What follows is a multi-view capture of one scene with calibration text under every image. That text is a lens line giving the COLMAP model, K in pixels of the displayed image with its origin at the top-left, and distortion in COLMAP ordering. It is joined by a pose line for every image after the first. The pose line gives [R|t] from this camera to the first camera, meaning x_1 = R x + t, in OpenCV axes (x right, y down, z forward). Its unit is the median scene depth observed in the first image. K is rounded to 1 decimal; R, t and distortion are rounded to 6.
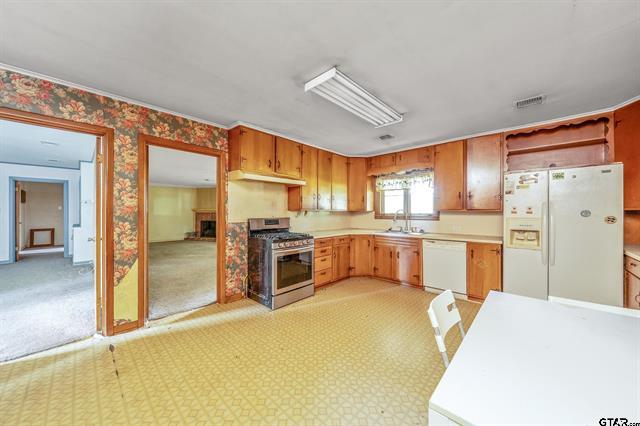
lens RADIAL K [[230.1, 0, 320.0], [0, 230.1, 213.0], [0, 0, 1]] dist [-0.000416, -0.000049]
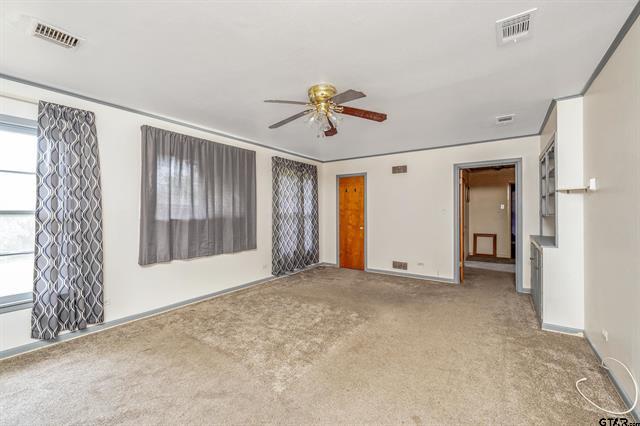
lens RADIAL K [[266.7, 0, 320.0], [0, 266.7, 213.0], [0, 0, 1]] dist [0.000014, 0.000024]
pose [[0.153495, -0.001141, -0.988149, -0.461885], [0.002407, 0.999997, -0.000781, -0.003357], [0.988147, -0.002259, 0.153497, 0.358420]]
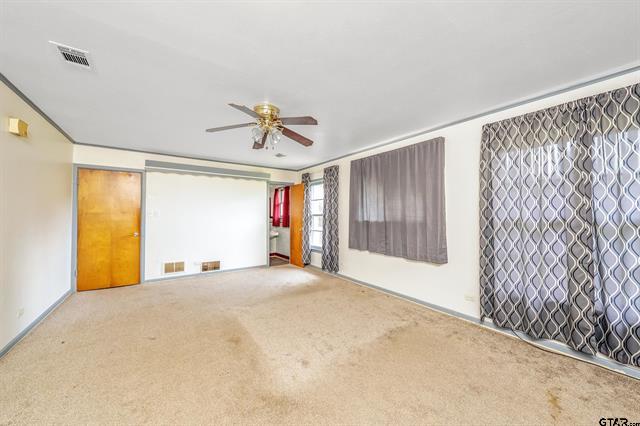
lens RADIAL K [[230.1, 0, 320.0], [0, 230.1, 213.0], [0, 0, 1]] dist [-0.000416, -0.000049]
pose [[-0.984266, -0.004293, 0.176641, -0.959071], [-0.005578, 0.999961, -0.006778, -0.006936], [-0.176605, -0.007657, -0.984252, 0.749545]]
